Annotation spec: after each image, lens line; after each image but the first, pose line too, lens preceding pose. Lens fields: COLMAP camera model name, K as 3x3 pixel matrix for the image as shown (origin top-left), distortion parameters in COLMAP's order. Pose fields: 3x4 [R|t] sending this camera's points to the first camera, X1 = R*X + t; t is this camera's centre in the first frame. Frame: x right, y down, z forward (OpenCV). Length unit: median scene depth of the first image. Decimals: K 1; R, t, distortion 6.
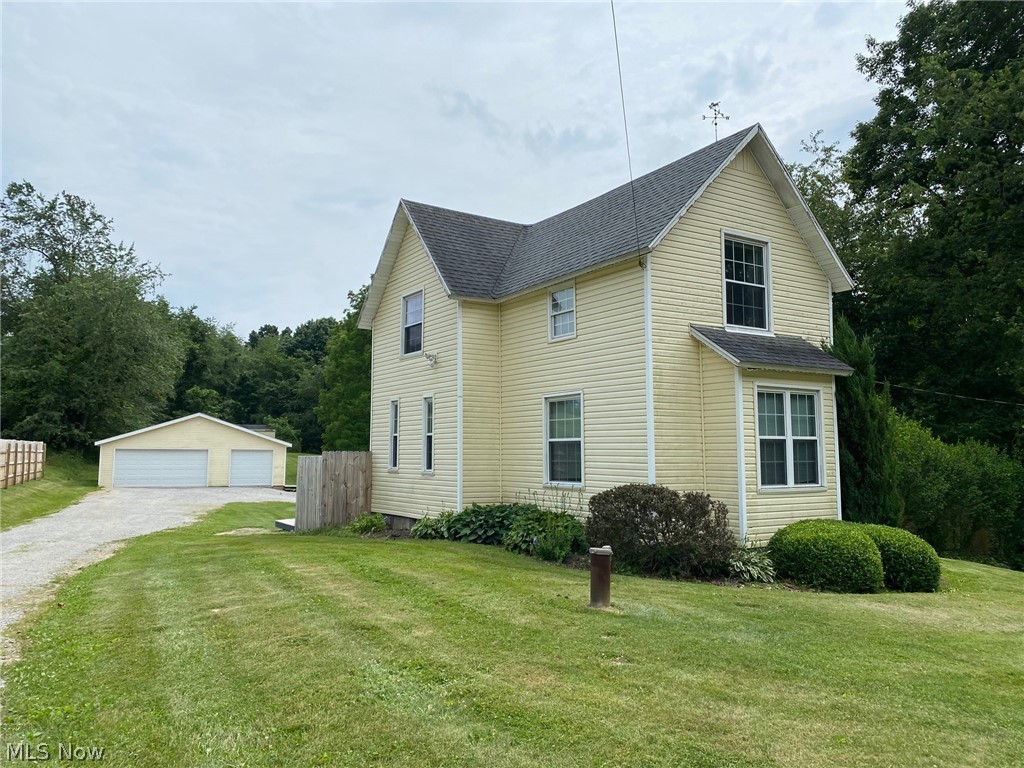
lens RADIAL K [[781.0, 0, 512.0], [0, 781.0, 384.0], [0, 0, 1]] dist [0.004790, 0.001808]
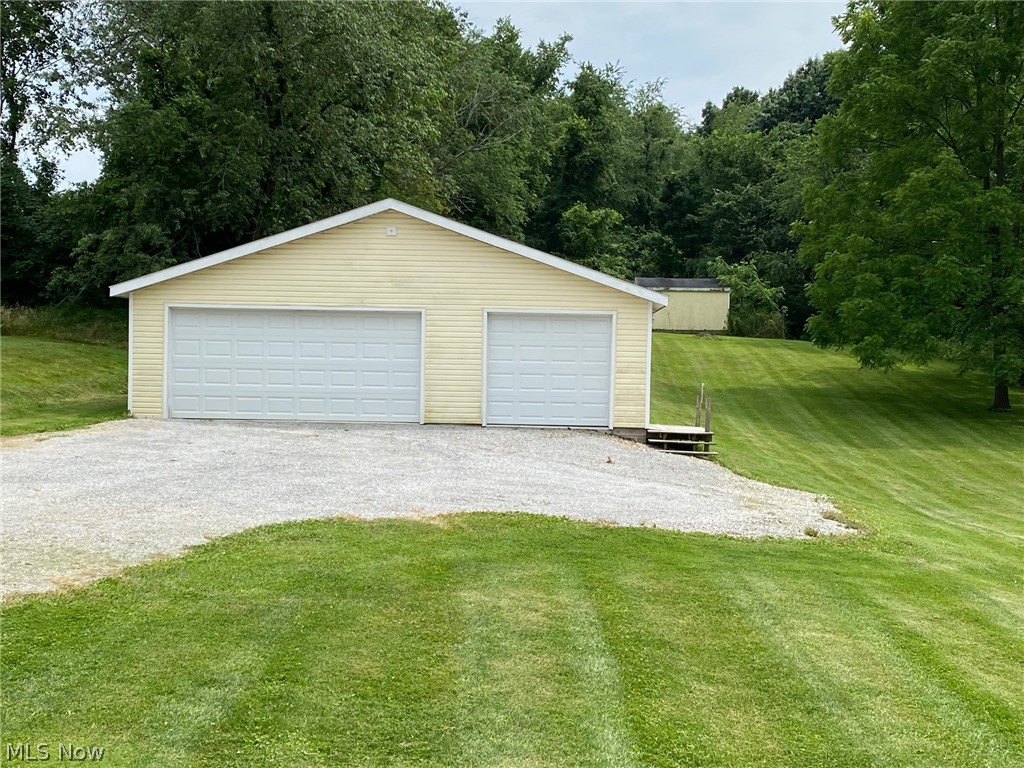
lens RADIAL K [[1289.6, 0, 512.0], [0, 1289.6, 384.0], [0, 0, 1]] dist [0.144519, -0.600650]
pose [[0.877370, 0.031953, -0.478750, -0.041576], [0.024723, 0.993444, 0.111612, 0.024151], [0.479178, -0.109761, 0.870828, 0.242260]]
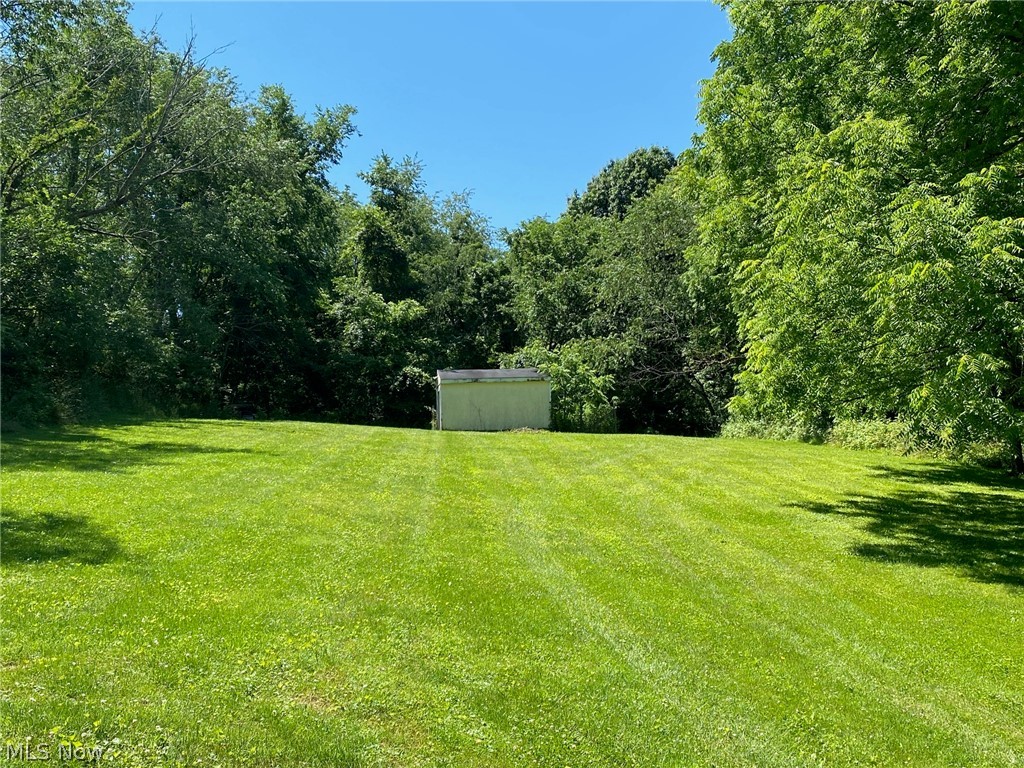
lens RADIAL K [[1016.4, 0, 512.0], [0, 1016.4, 384.0], [0, 0, 1]] dist [0.000142, 0.000001]
pose [[0.932833, -0.057619, -0.355671, -0.121152], [0.066875, 0.997666, 0.013774, 0.047044], [0.354048, -0.036634, 0.934510, 0.459583]]
